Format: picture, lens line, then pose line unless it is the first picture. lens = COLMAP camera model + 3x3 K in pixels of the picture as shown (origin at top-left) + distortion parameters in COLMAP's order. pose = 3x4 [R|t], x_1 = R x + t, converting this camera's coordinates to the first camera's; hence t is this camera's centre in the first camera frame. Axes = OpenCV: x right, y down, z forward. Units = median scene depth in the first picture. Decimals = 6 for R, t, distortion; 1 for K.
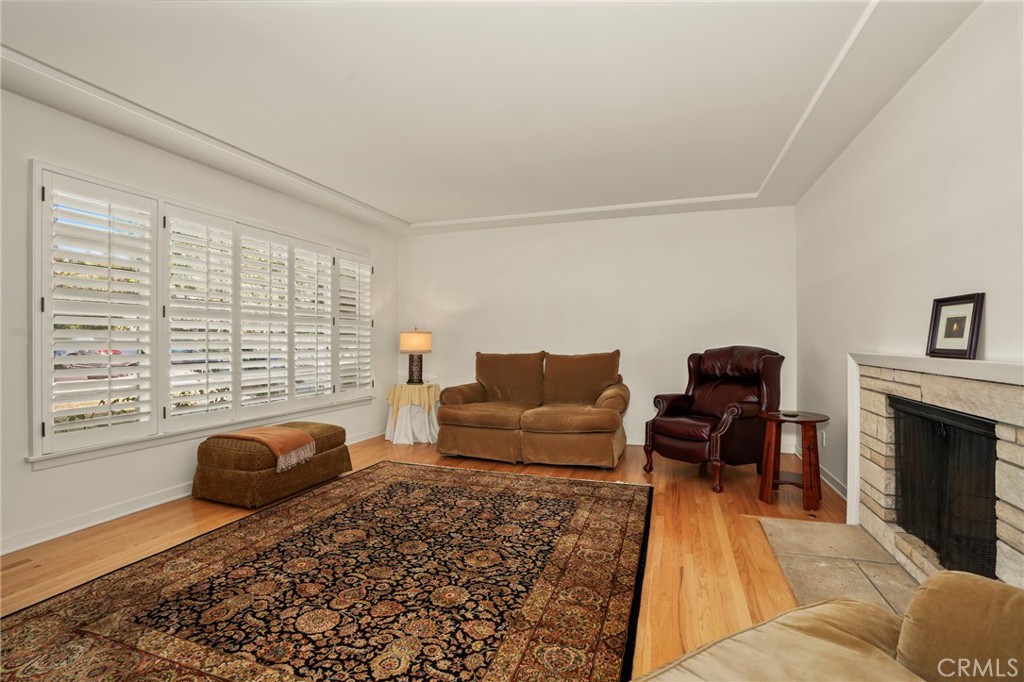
lens RADIAL K [[472.4, 0, 512.0], [0, 472.4, 341.0], [0, 0, 1]] dist [-0.079035, 0.033154]
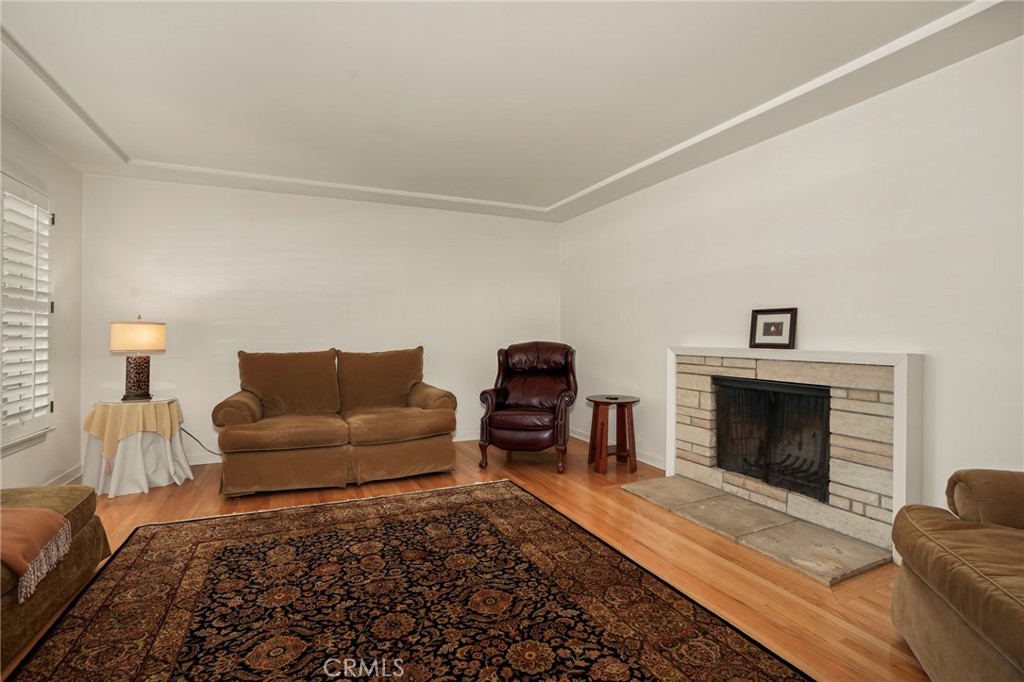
lens RADIAL K [[472.4, 0, 512.0], [0, 472.4, 341.0], [0, 0, 1]] dist [-0.079035, 0.033154]
pose [[0.721081, -0.002471, 0.692847, -0.451299], [-0.003251, 0.999971, 0.006950, 0.001450], [-0.692844, -0.007264, 0.721051, 0.291473]]
